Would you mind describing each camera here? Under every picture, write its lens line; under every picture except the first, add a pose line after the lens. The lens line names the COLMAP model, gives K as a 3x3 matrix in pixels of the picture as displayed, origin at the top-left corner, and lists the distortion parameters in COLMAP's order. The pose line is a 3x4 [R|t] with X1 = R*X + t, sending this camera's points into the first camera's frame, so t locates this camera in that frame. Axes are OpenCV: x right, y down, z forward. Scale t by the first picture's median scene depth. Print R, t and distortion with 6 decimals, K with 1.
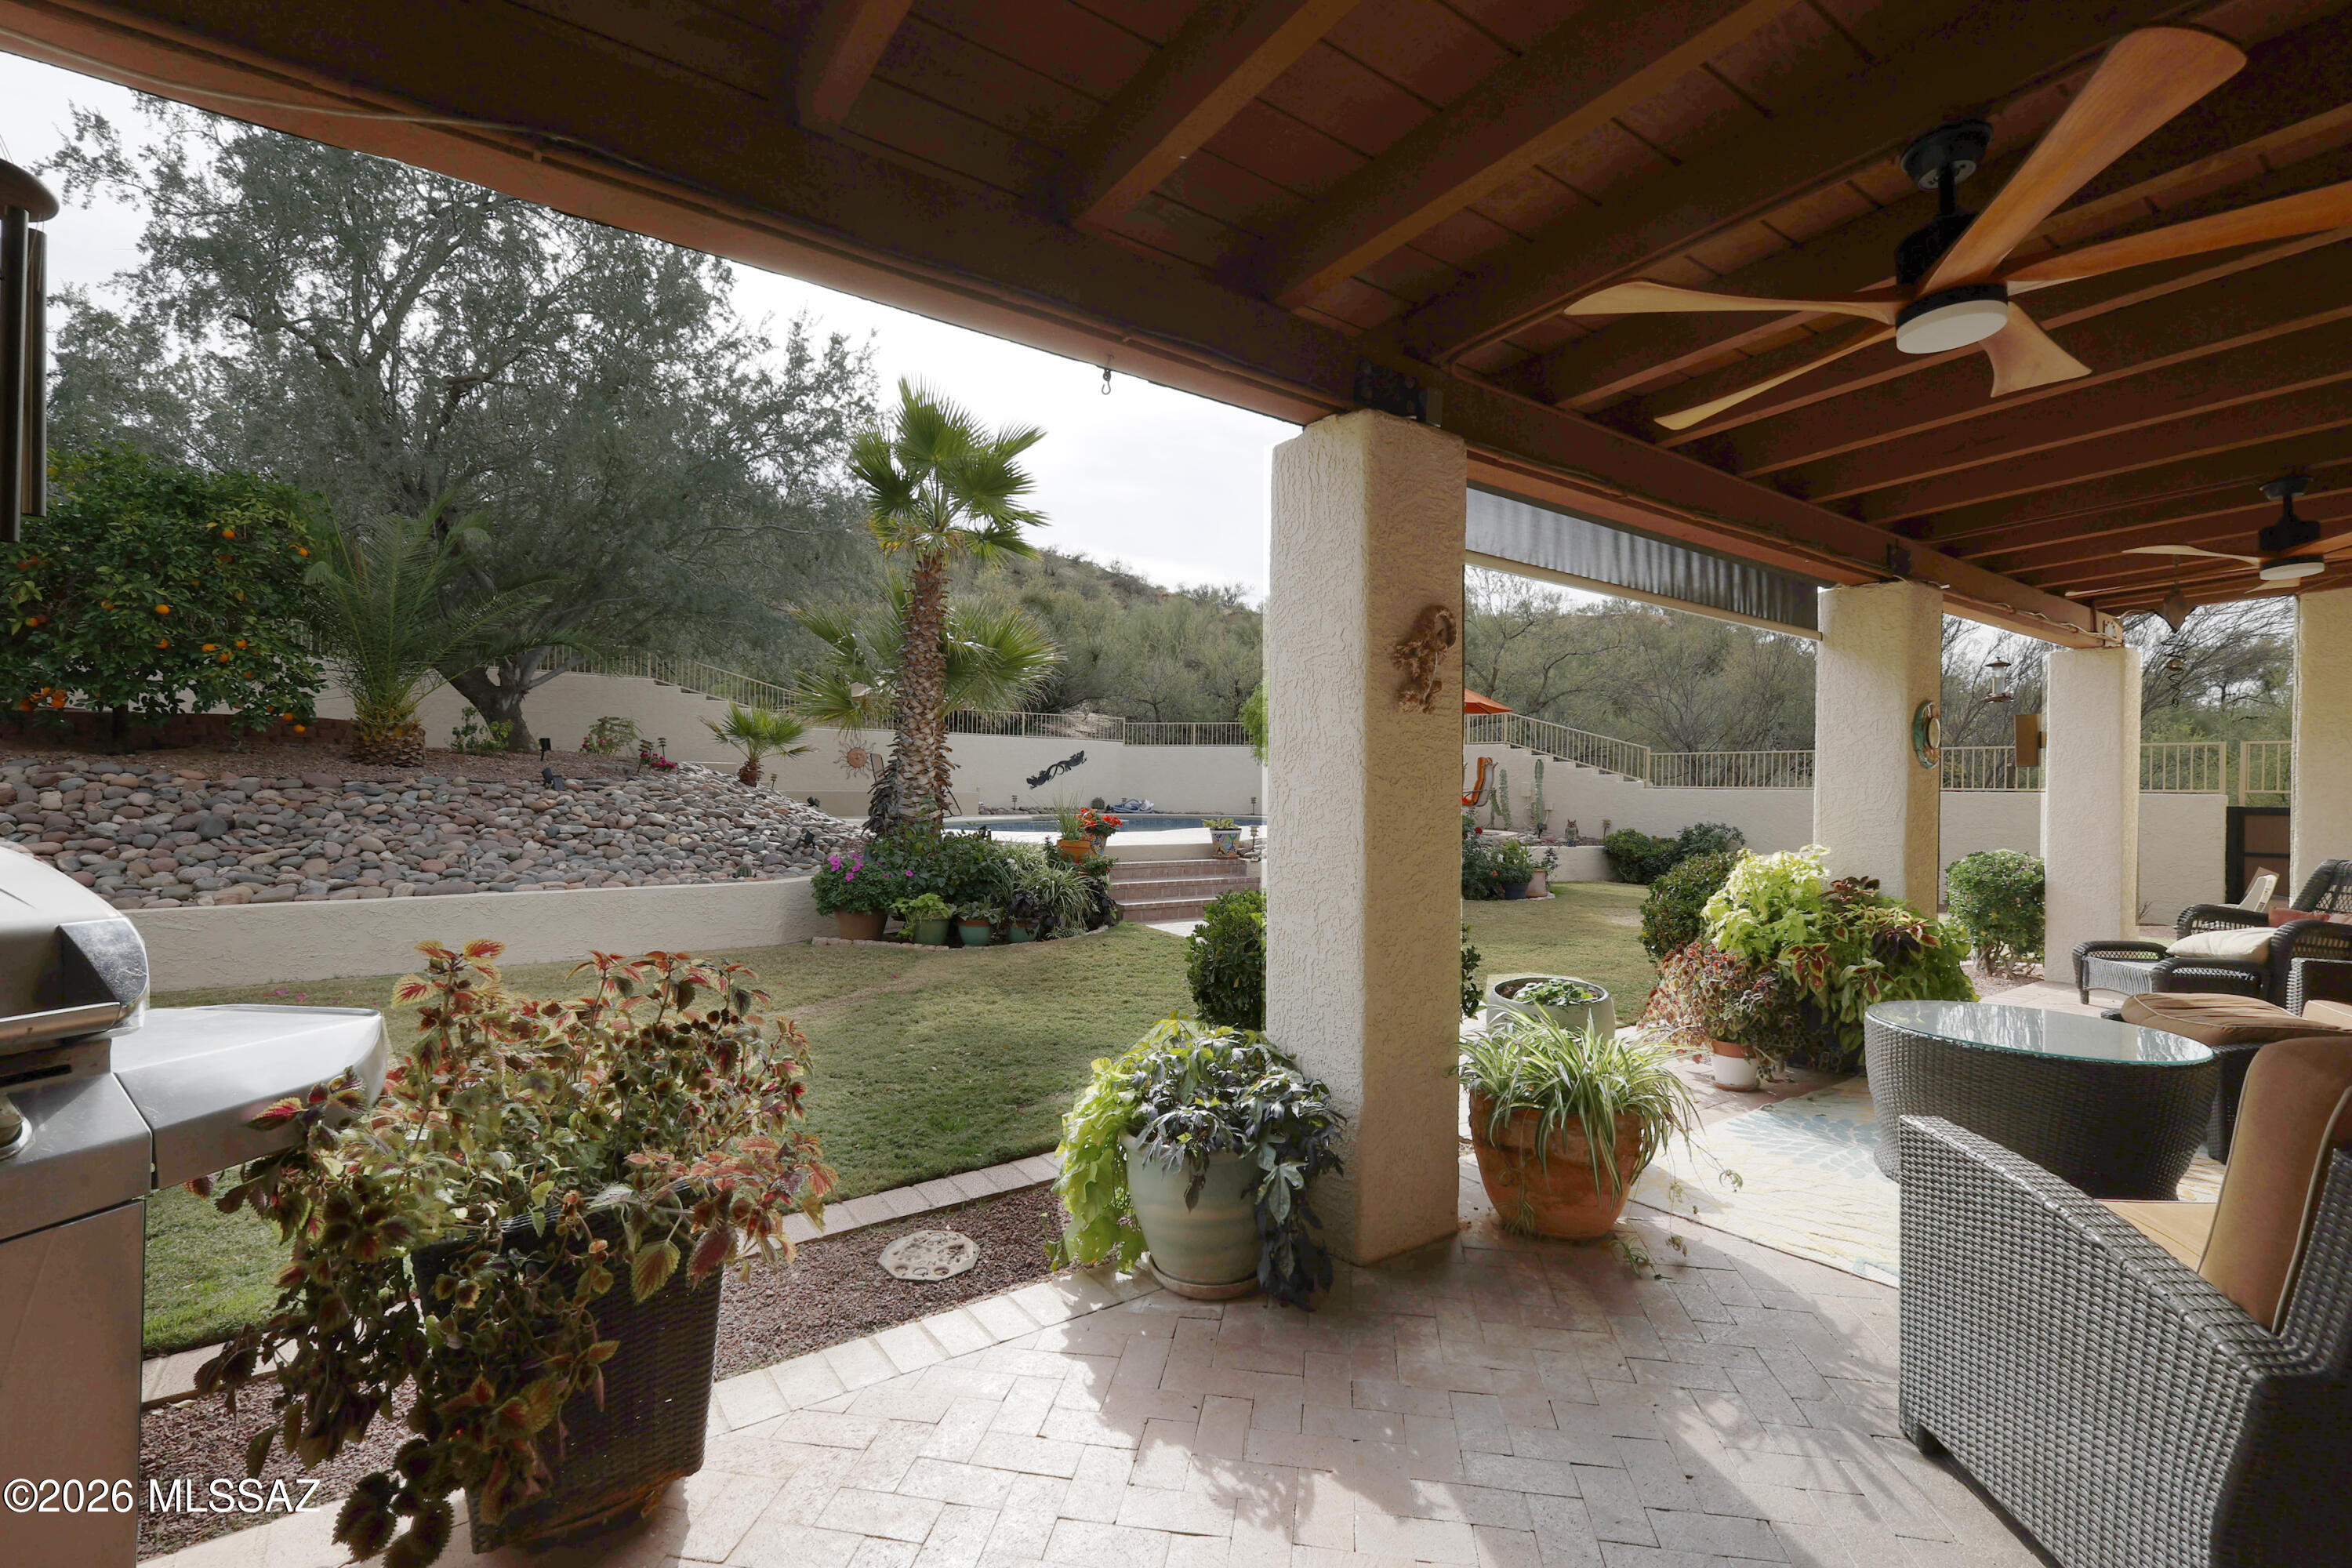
lens RADIAL K [[1019.3, 0, 1168.5], [0, 1019.3, 788.5], [0, 0, 1]] dist [-0.001485, -0.000244]
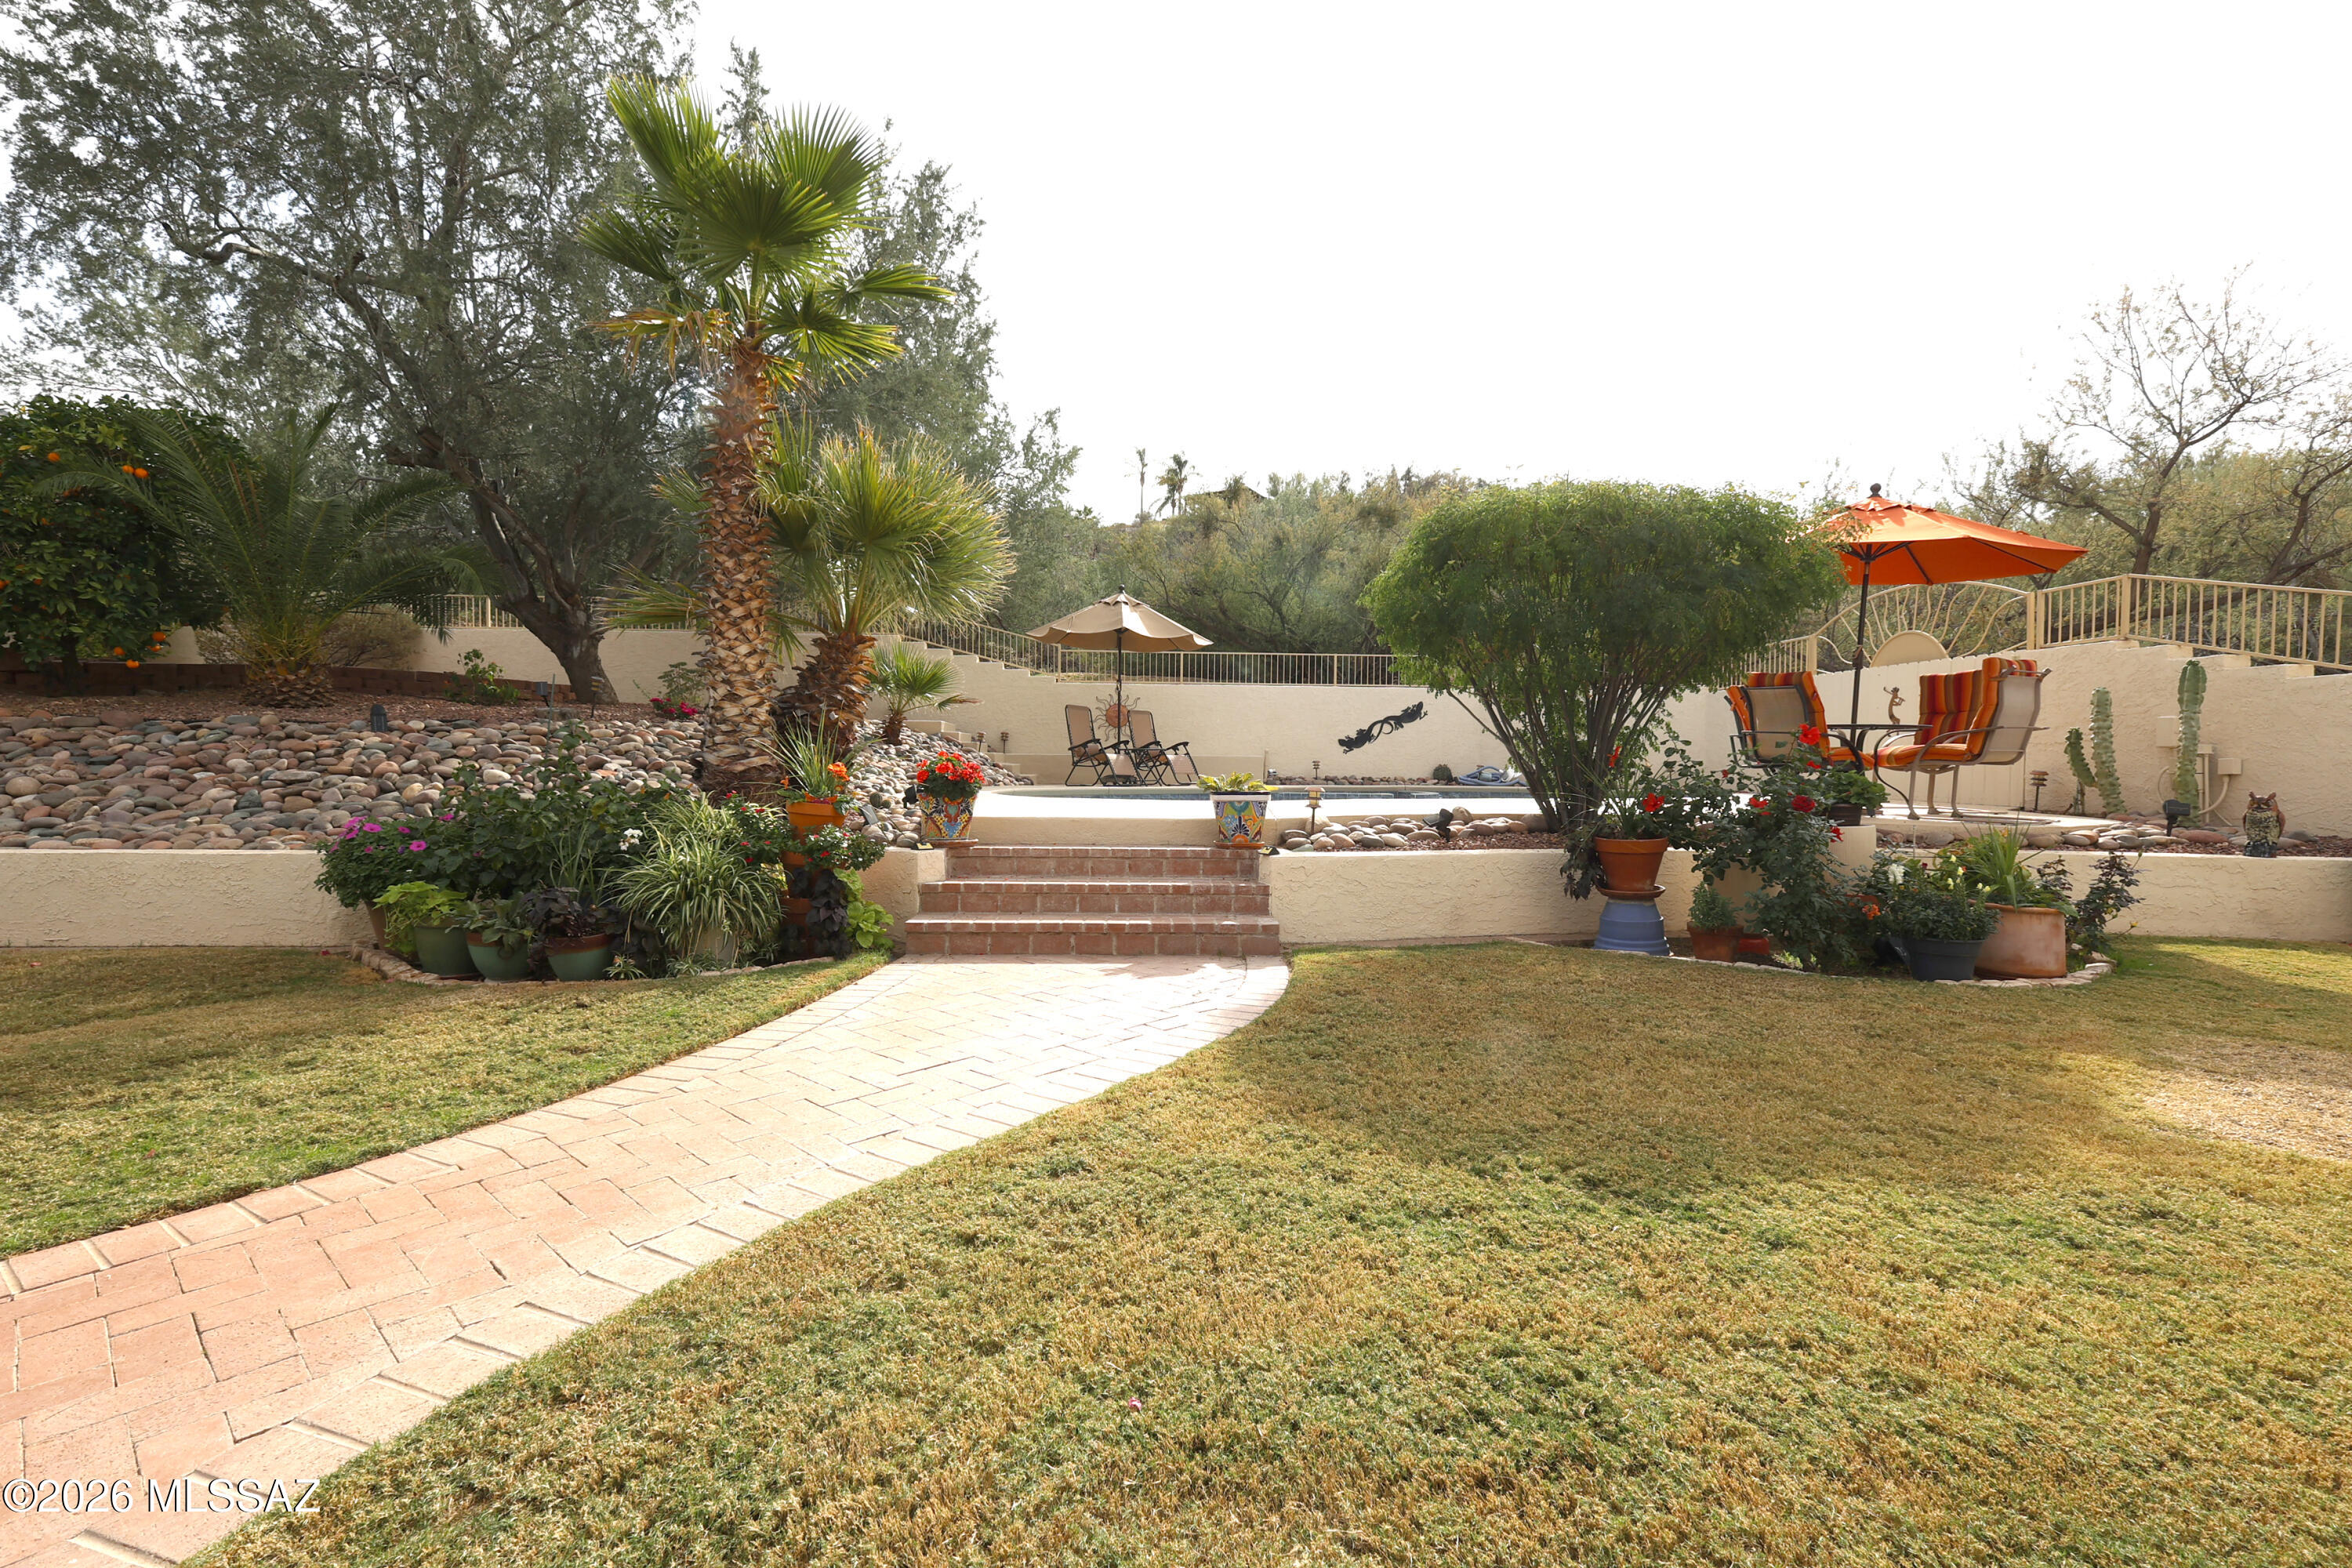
lens RADIAL K [[1019.3, 0, 1182.7], [0, 1019.3, 780.4], [0, 0, 1]] dist [-0.001485, -0.000244]
pose [[0.841220, 0.003177, -0.540683, 0.247923], [0.000049, 0.999982, 0.005951, 0.022928], [0.540693, -0.005033, 0.841205, 0.406114]]
